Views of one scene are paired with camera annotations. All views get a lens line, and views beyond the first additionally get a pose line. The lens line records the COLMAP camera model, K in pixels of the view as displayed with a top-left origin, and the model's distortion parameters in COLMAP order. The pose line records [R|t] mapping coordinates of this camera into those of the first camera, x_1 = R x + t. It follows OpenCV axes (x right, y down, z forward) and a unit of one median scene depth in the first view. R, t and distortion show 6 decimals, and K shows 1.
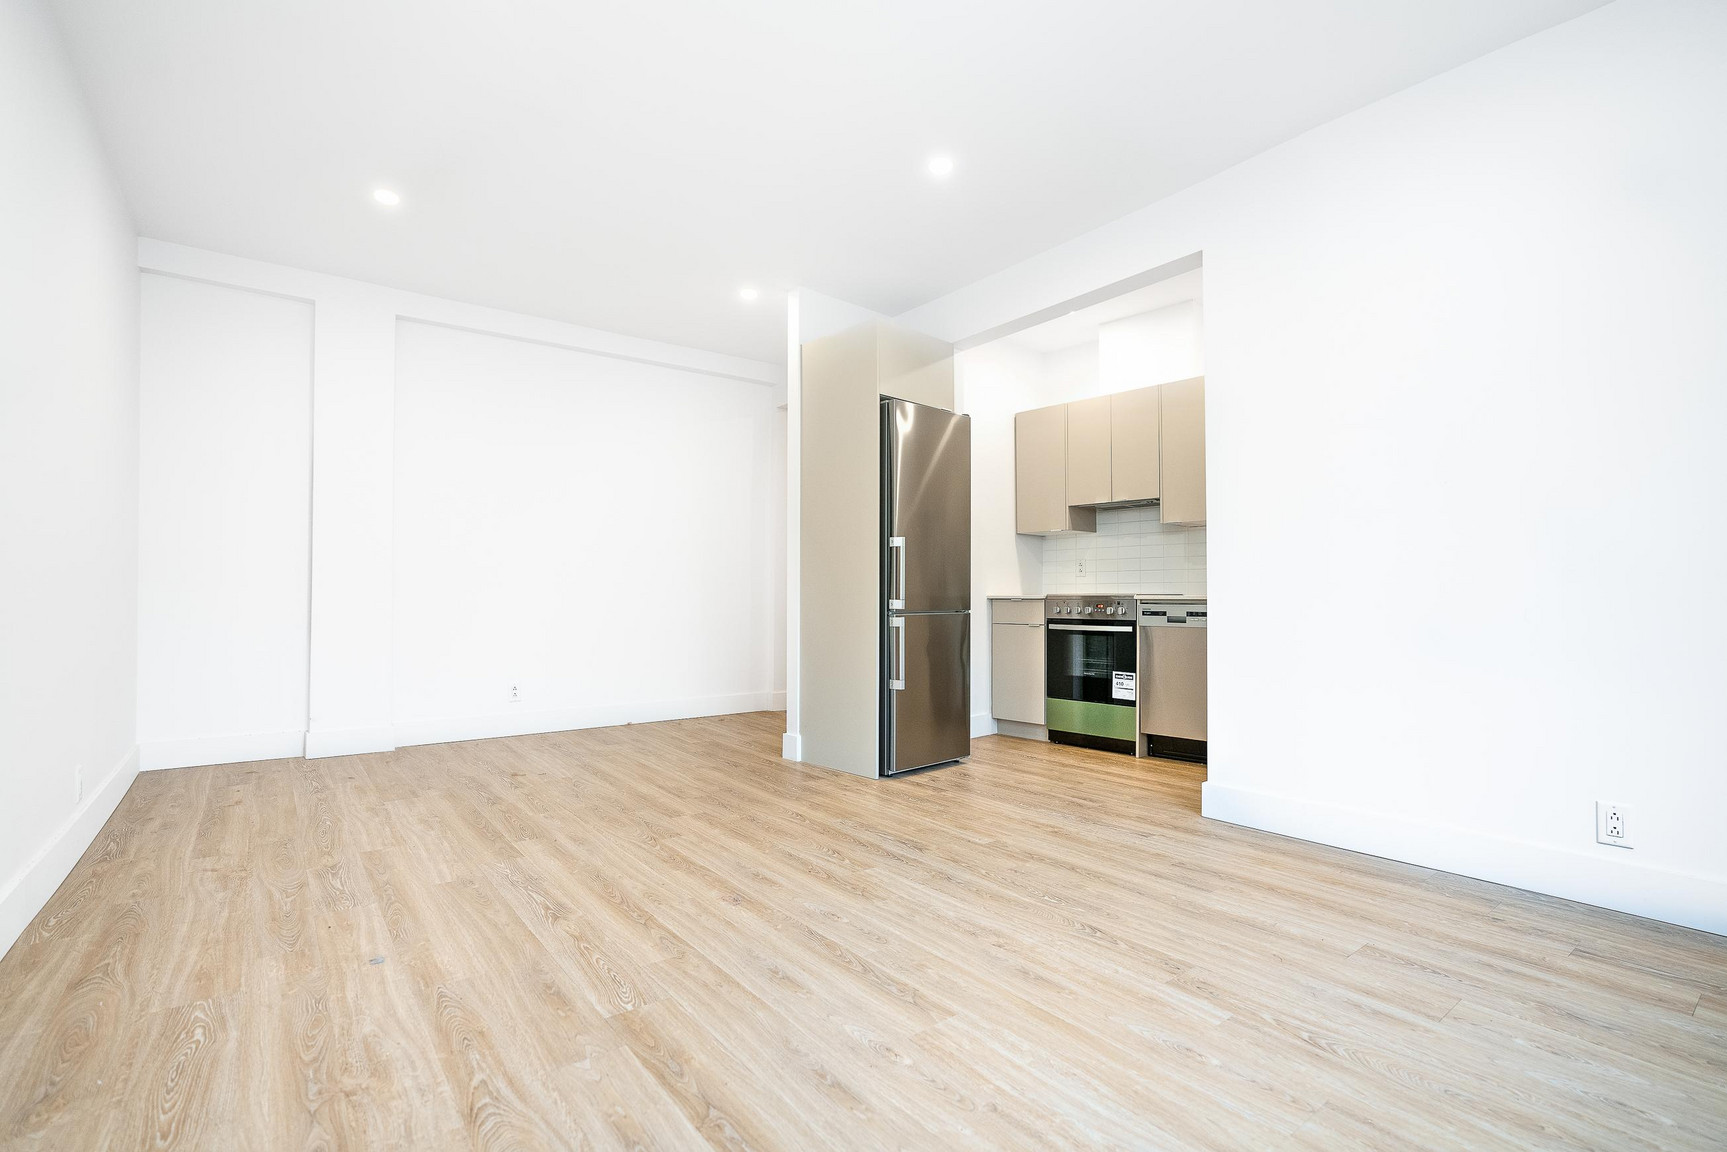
lens RADIAL K [[794.2, 0, 867.9], [0, 794.2, 582.8], [0, 0, 1]] dist [-0.043297, 0.028379]
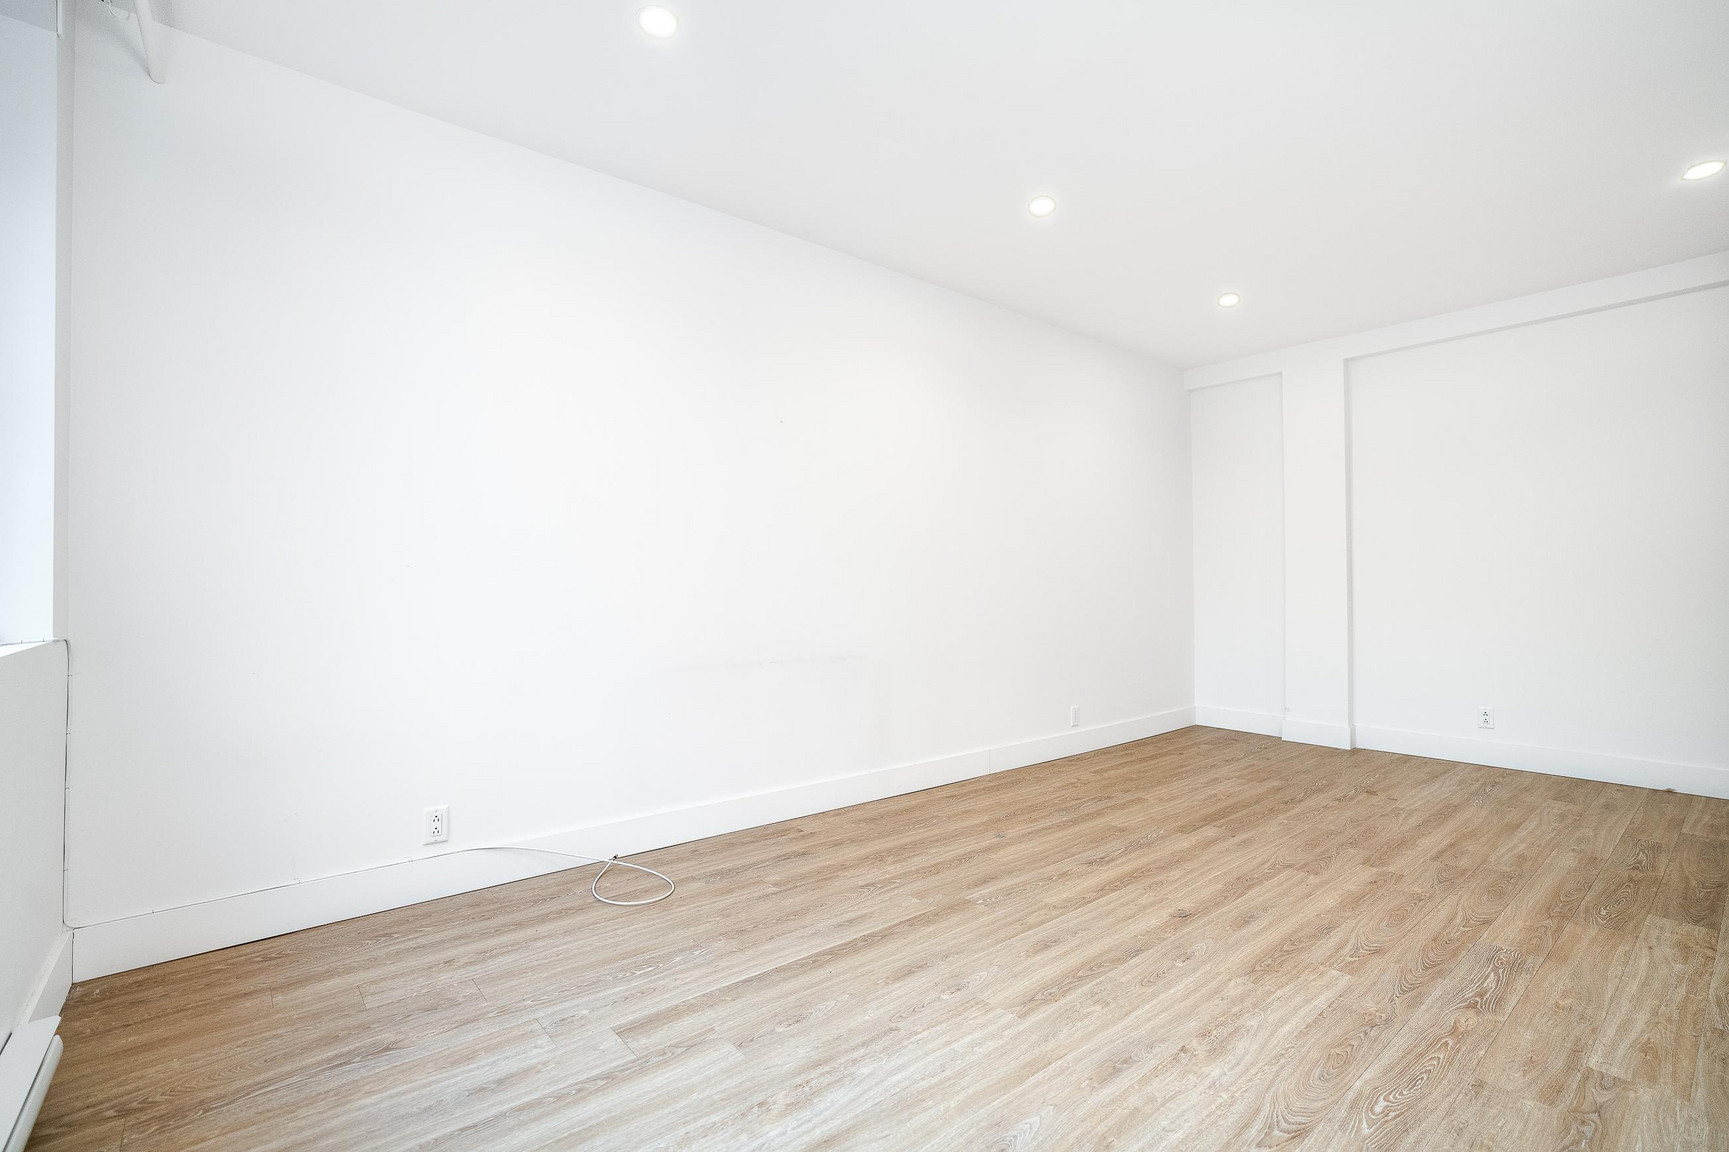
lens RADIAL K [[789.2, 0, 874.1], [0, 789.2, 580.7], [0, 0, 1]] dist [-0.038107, 0.021983]
pose [[0.046136, -0.007004, -0.998911, 0.627504], [0.017972, 0.999819, -0.006180, -0.040600], [0.998773, -0.017667, 0.046254, 0.379522]]
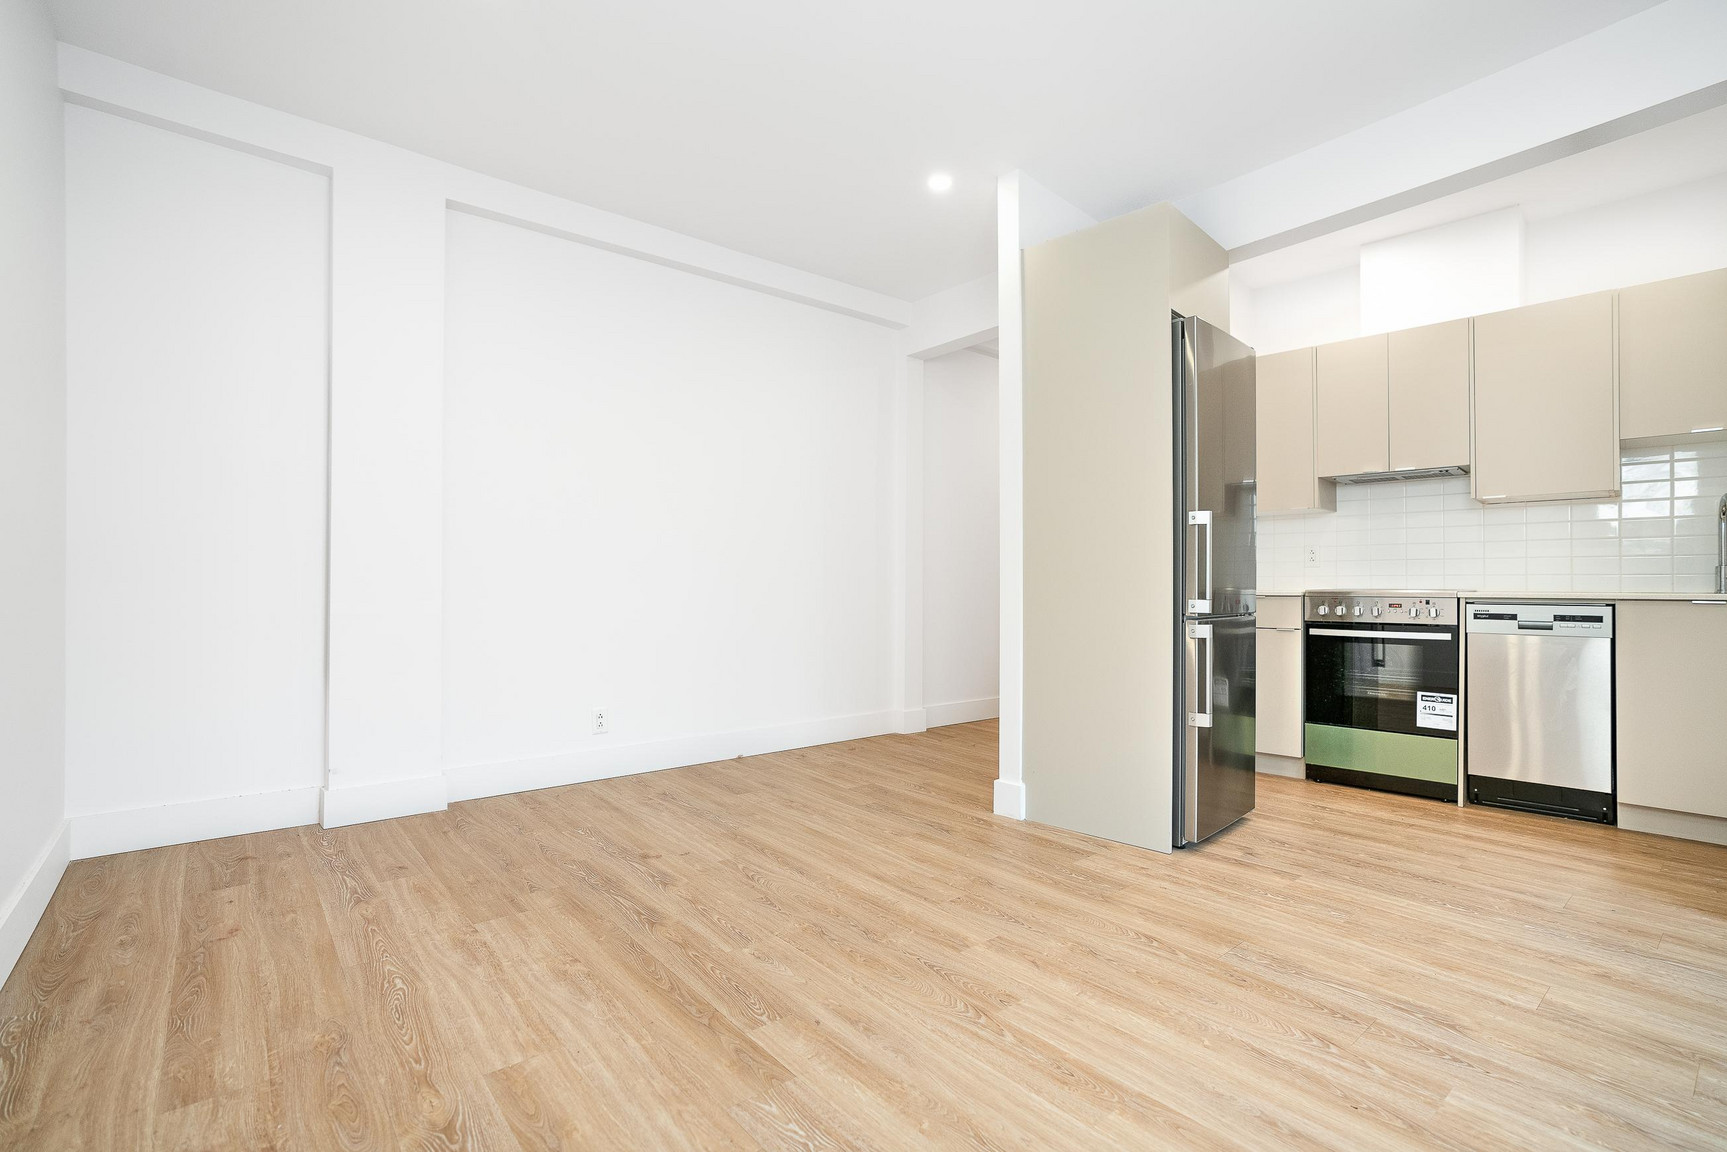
lens RADIAL K [[788.3, 0, 873.1], [0, 788.3, 580.7], [0, 0, 1]] dist [-0.038107, 0.021983]
pose [[0.999159, 0.000912, 0.040987, -0.333691], [-0.001302, 0.999954, 0.009499, -0.001485], [-0.040976, -0.009544, 0.999115, 0.377582]]
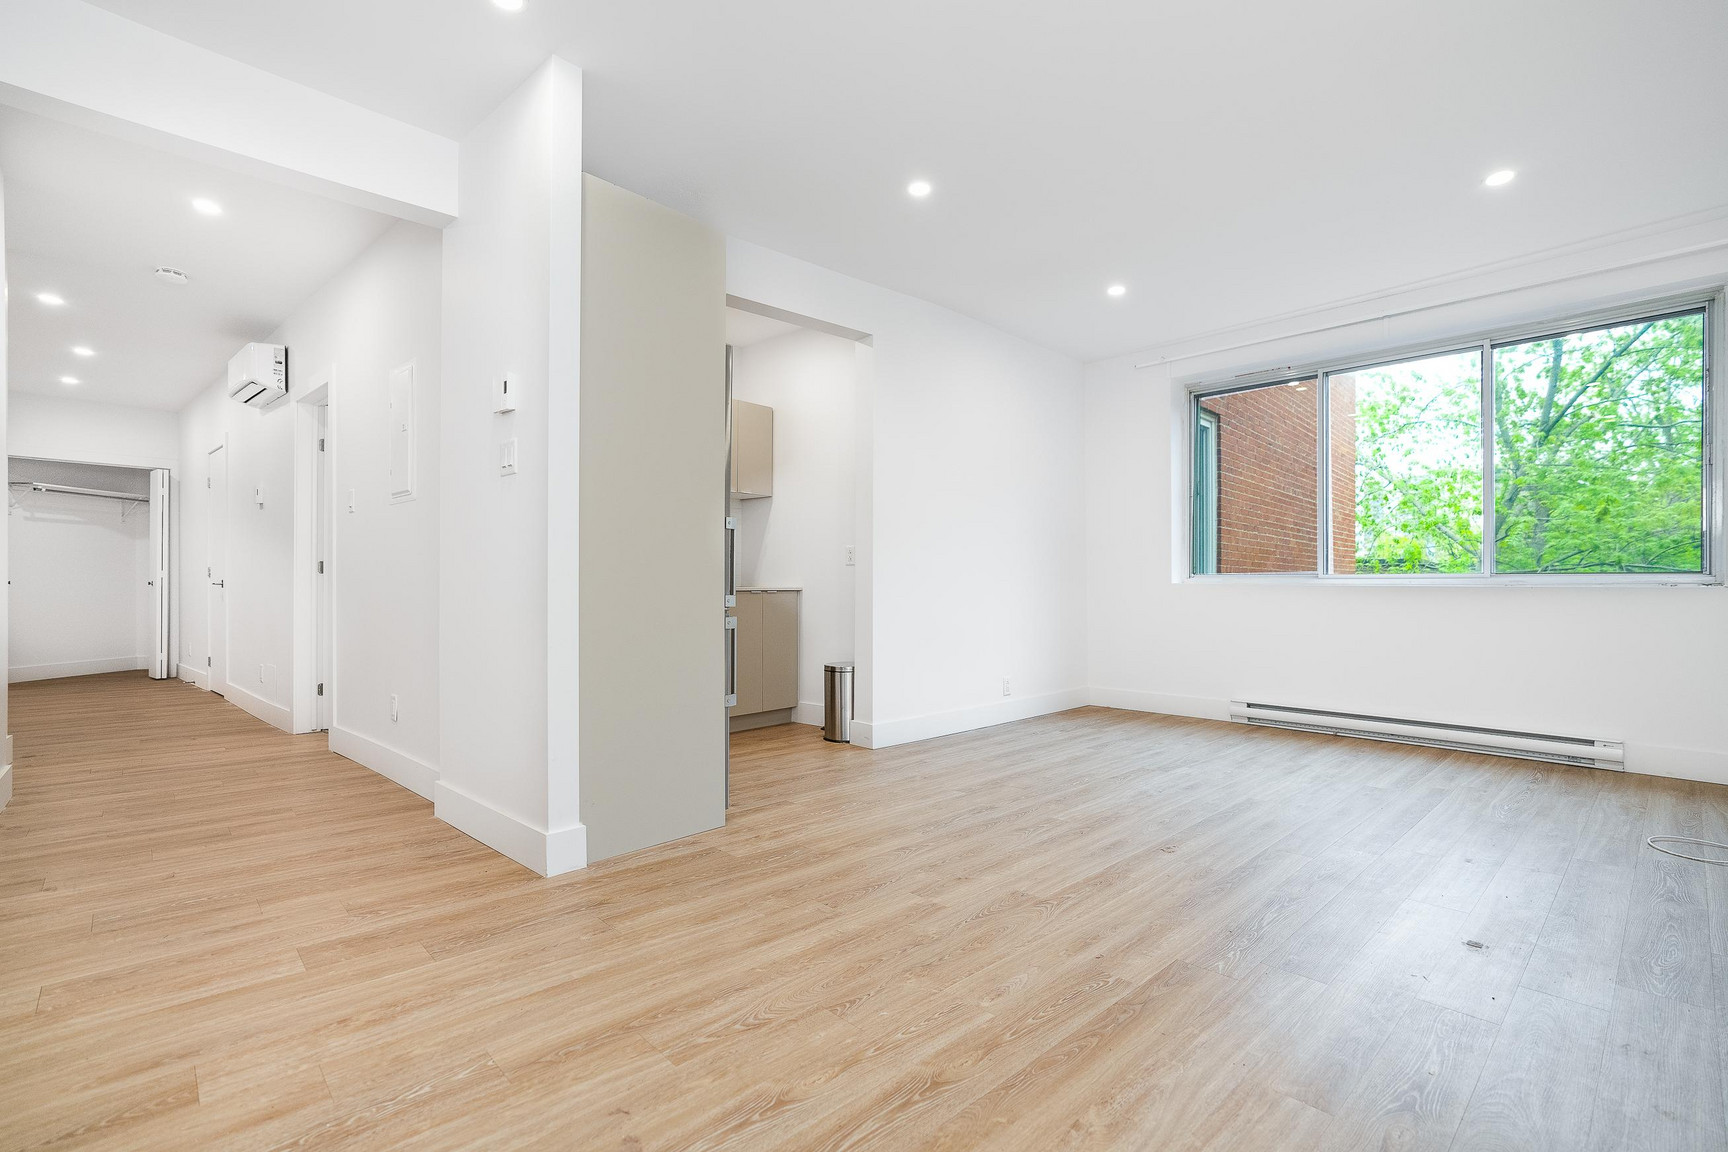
lens RADIAL K [[794.7, 0, 868.4], [0, 794.7, 582.8], [0, 0, 1]] dist [-0.043297, 0.028379]
pose [[-0.098586, 0.000862, 0.995128, -0.922078], [-0.020728, 0.999781, -0.002920, 0.010114], [-0.994913, -0.020915, -0.098547, 1.115094]]
